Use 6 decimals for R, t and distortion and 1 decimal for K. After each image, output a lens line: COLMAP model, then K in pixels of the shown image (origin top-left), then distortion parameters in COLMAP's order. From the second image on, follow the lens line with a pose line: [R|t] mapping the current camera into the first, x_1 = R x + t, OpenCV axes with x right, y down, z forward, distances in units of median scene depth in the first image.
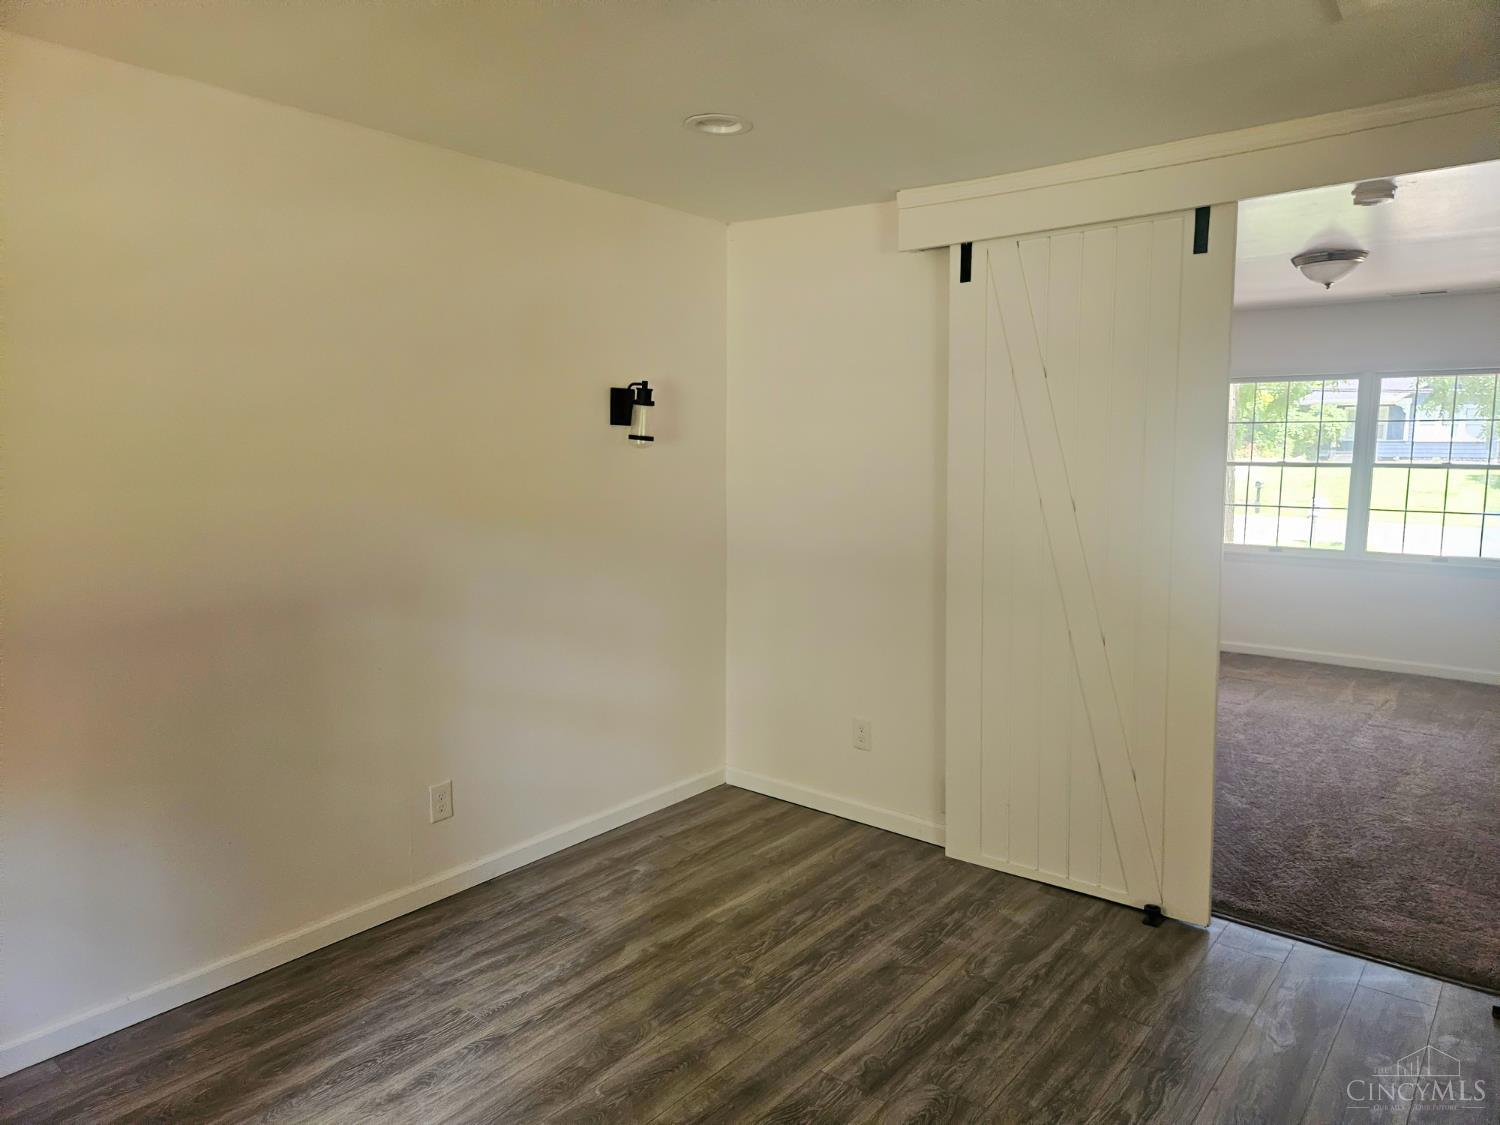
lens RADIAL K [[1007.7, 0, 758.8], [0, 1007.7, 564.9], [0, 0, 1]] dist [0.085576, -0.084074]
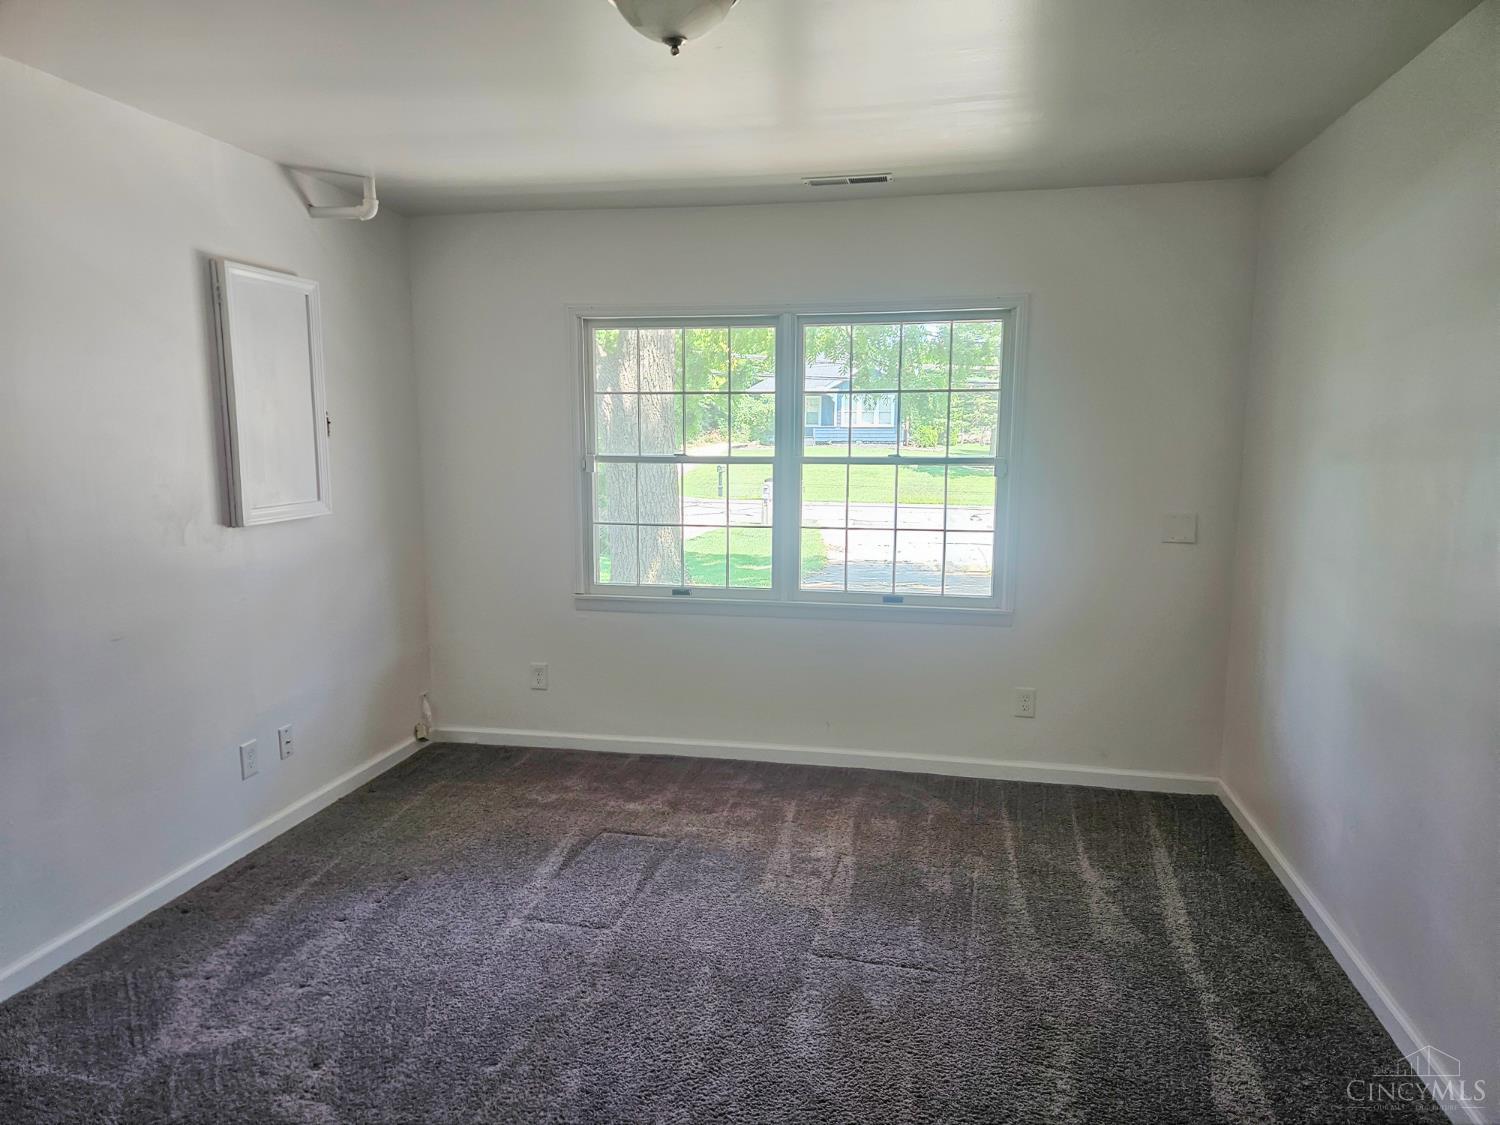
lens RADIAL K [[1007.7, 0, 758.8], [0, 1007.7, 564.9], [0, 0, 1]] dist [0.085576, -0.084074]
pose [[0.885158, -0.060750, 0.461308, 0.276401], [0.054085, 0.998153, 0.027670, -0.050334], [-0.462137, 0.000457, 0.886808, 0.448052]]
